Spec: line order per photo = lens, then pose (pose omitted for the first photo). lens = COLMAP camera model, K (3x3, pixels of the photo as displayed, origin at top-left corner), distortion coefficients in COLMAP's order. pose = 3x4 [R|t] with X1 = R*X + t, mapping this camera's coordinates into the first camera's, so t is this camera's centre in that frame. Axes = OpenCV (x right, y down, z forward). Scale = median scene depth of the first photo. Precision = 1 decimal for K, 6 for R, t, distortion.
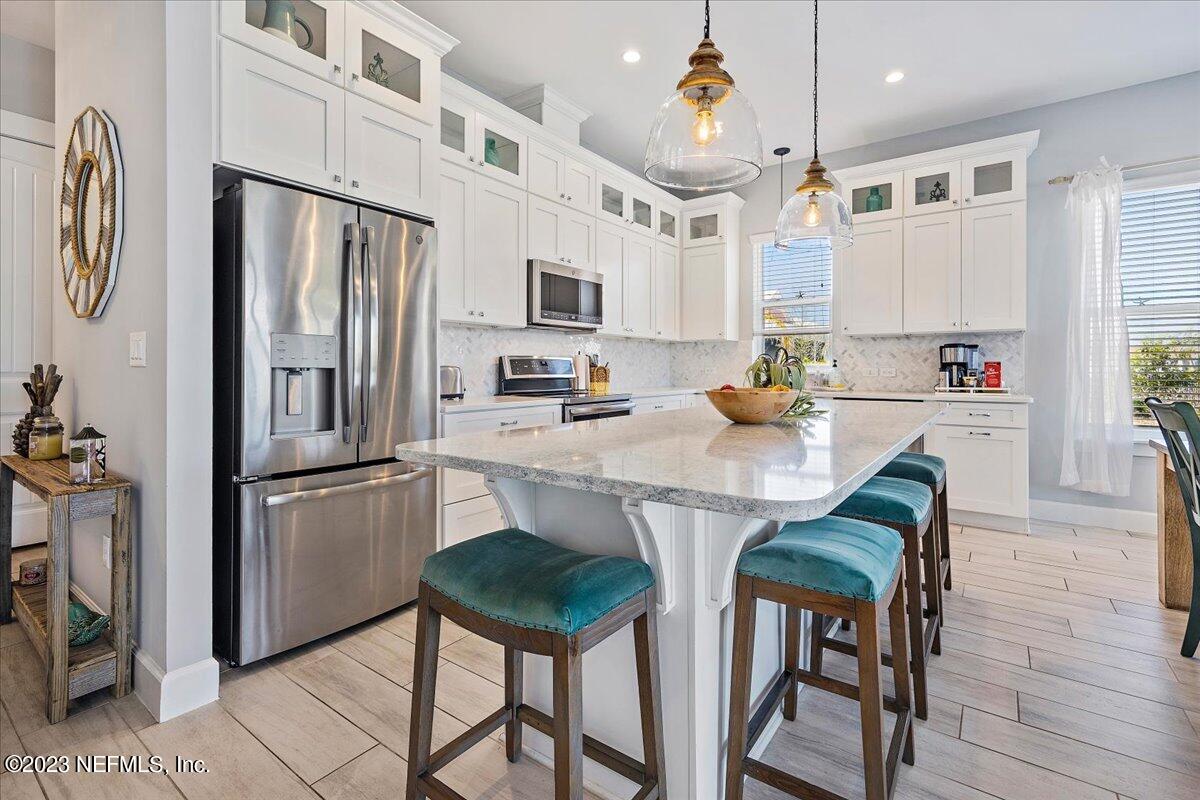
lens RADIAL K [[543.2, 0, 607.7], [0, 543.2, 367.0], [0, 0, 1]] dist [0.002977, 0.000697]
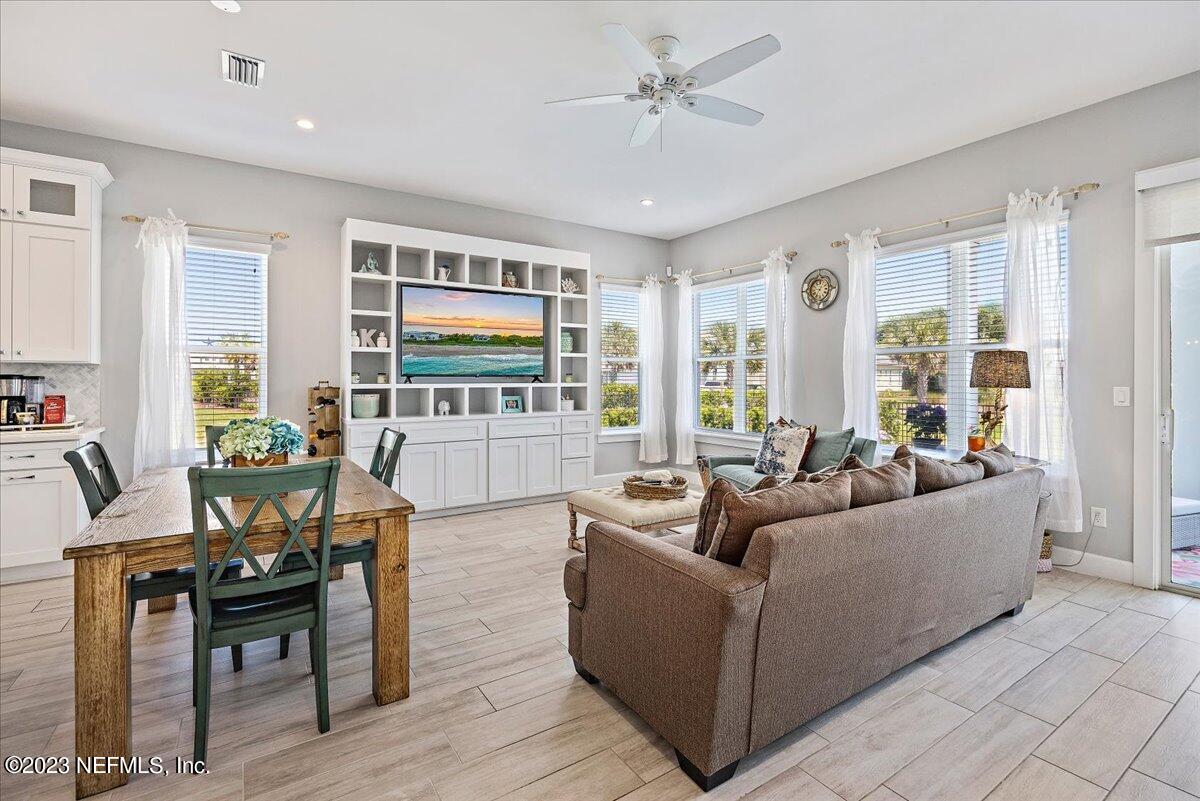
lens RADIAL K [[544.2, 0, 602.0], [0, 544.2, 376.2], [0, 0, 1]] dist [-0.006813, 0.000777]
pose [[0.353842, 0.004214, 0.935296, 0.187455], [-0.001618, 0.999991, -0.003893, -0.042610], [-0.935304, -0.000136, 0.353846, -0.206028]]
